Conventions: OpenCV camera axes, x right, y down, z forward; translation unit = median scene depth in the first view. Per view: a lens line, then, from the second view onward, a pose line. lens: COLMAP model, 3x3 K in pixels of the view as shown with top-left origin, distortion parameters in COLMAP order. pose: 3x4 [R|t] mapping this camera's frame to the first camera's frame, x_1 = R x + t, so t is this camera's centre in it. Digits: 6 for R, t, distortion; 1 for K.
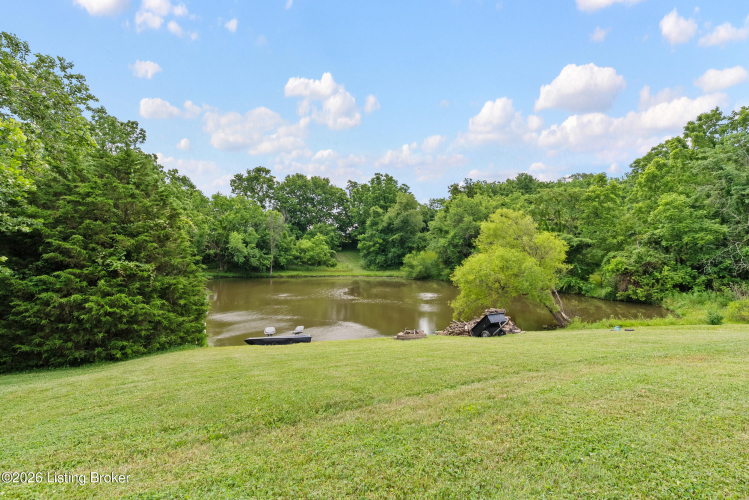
lens RADIAL K [[340.3, 0, 374.5], [0, 340.3, 250.0], [0, 0, 1]] dist [-0.001869, 0.000163]
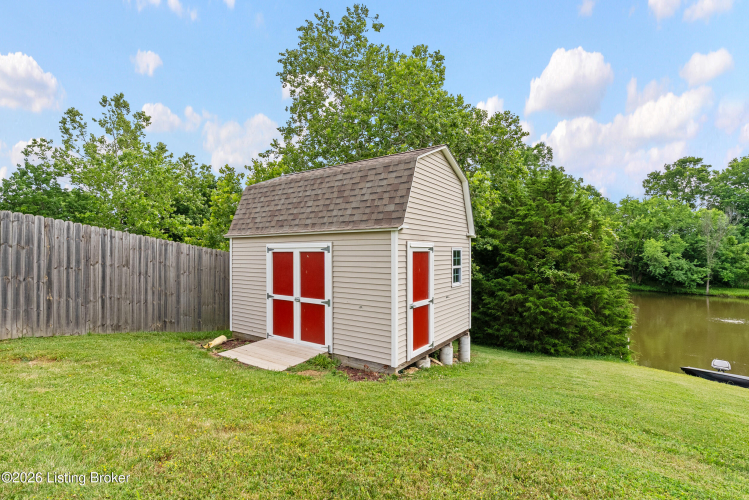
lens RADIAL K [[340.3, 0, 374.5], [0, 340.3, 250.0], [0, 0, 1]] dist [-0.001869, 0.000163]
pose [[0.505898, -0.018471, -0.862396, -0.043497], [-0.004378, 0.999703, -0.023981, -0.004106], [0.862582, 0.015908, 0.505667, -0.105715]]
